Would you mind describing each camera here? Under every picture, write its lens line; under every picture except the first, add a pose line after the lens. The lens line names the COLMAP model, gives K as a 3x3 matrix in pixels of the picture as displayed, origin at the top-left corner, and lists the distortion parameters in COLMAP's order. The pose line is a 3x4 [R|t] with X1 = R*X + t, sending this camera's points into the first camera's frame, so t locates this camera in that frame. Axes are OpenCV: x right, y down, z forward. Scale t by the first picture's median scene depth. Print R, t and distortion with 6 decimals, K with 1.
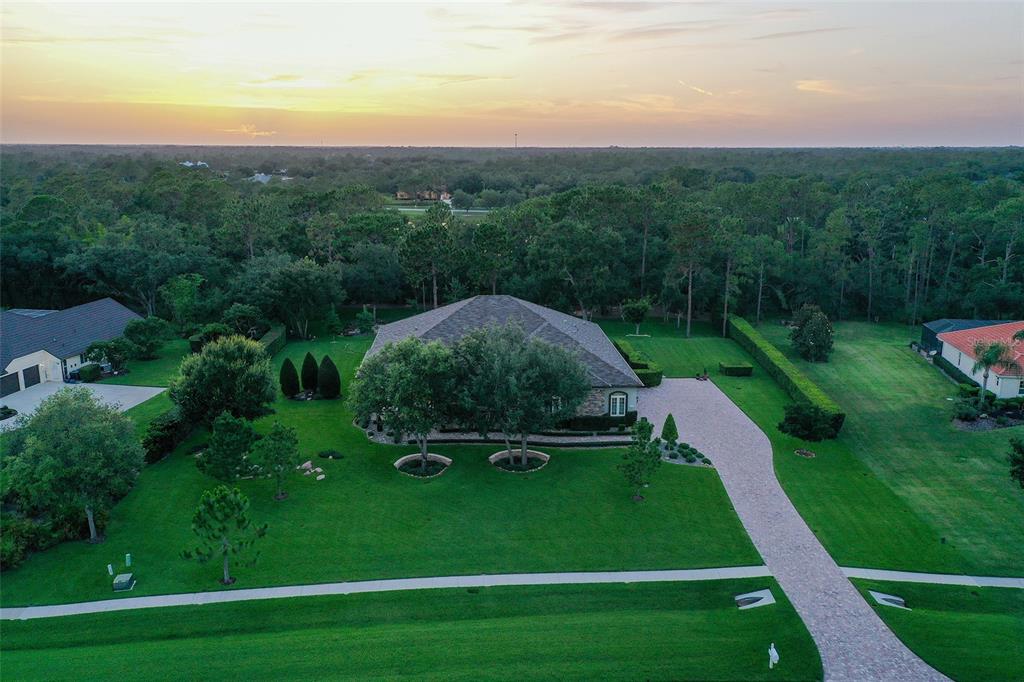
lens RADIAL K [[845.2, 0, 512.8], [0, 845.2, 362.8], [0, 0, 1]] dist [0.007413, 0.007157]
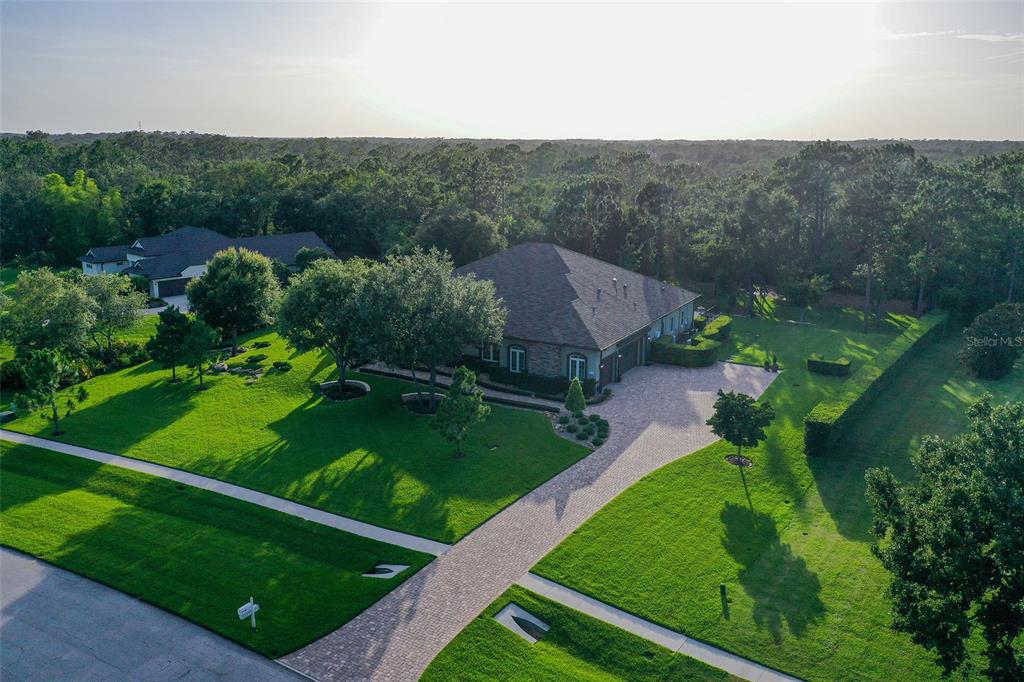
lens RADIAL K [[845.2, 0, 512.8], [0, 845.2, 362.8], [0, 0, 1]] dist [0.007413, 0.007157]
pose [[0.833077, 0.142060, -0.534605, 0.573024], [-0.141927, 0.989001, 0.041642, 0.018070], [0.534640, 0.041184, 0.844076, 0.256418]]
